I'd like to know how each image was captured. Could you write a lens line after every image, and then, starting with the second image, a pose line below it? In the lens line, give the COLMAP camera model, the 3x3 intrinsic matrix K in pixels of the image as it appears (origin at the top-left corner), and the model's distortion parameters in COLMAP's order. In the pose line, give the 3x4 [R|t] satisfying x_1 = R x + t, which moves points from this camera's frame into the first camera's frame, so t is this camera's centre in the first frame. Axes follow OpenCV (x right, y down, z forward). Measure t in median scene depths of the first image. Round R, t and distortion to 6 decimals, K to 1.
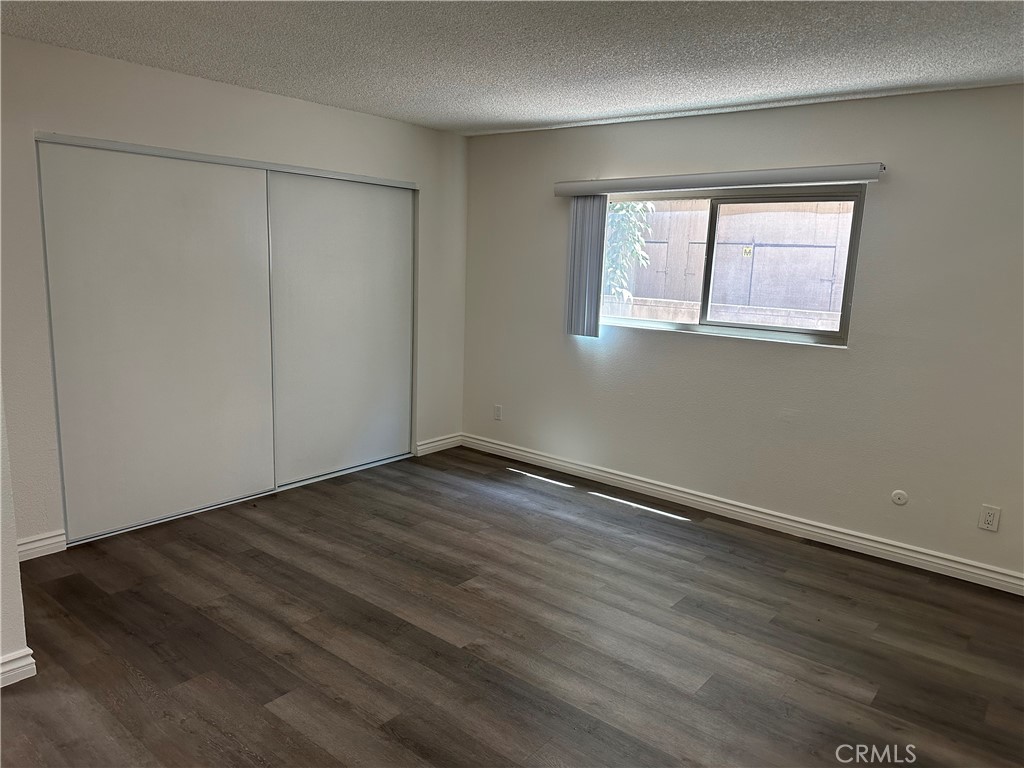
lens RADIAL K [[734.6, 0, 518.6], [0, 734.6, 381.7], [0, 0, 1]] dist [0.141854, -0.242163]
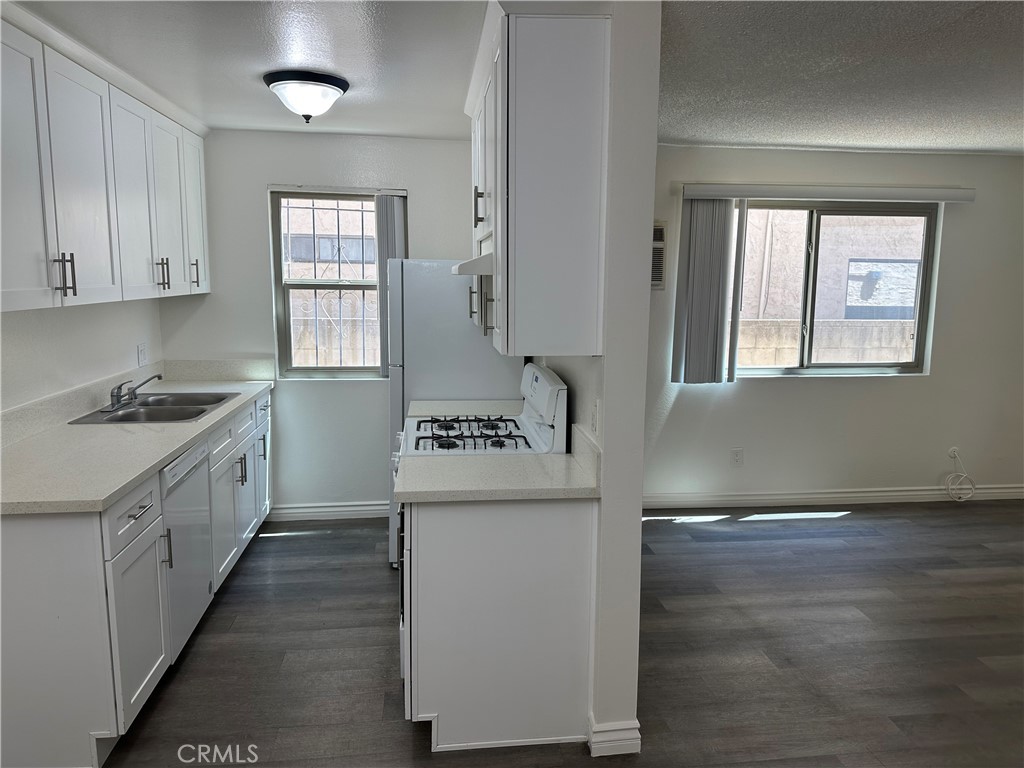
lens RADIAL K [[734.6, 0, 518.6], [0, 734.6, 381.7], [0, 0, 1]] dist [0.141854, -0.242163]
pose [[0.683811, -0.132560, 0.717516, -0.540999], [0.142443, 0.988691, 0.046907, -0.145205], [-0.715620, 0.070129, 0.694960, 0.684843]]
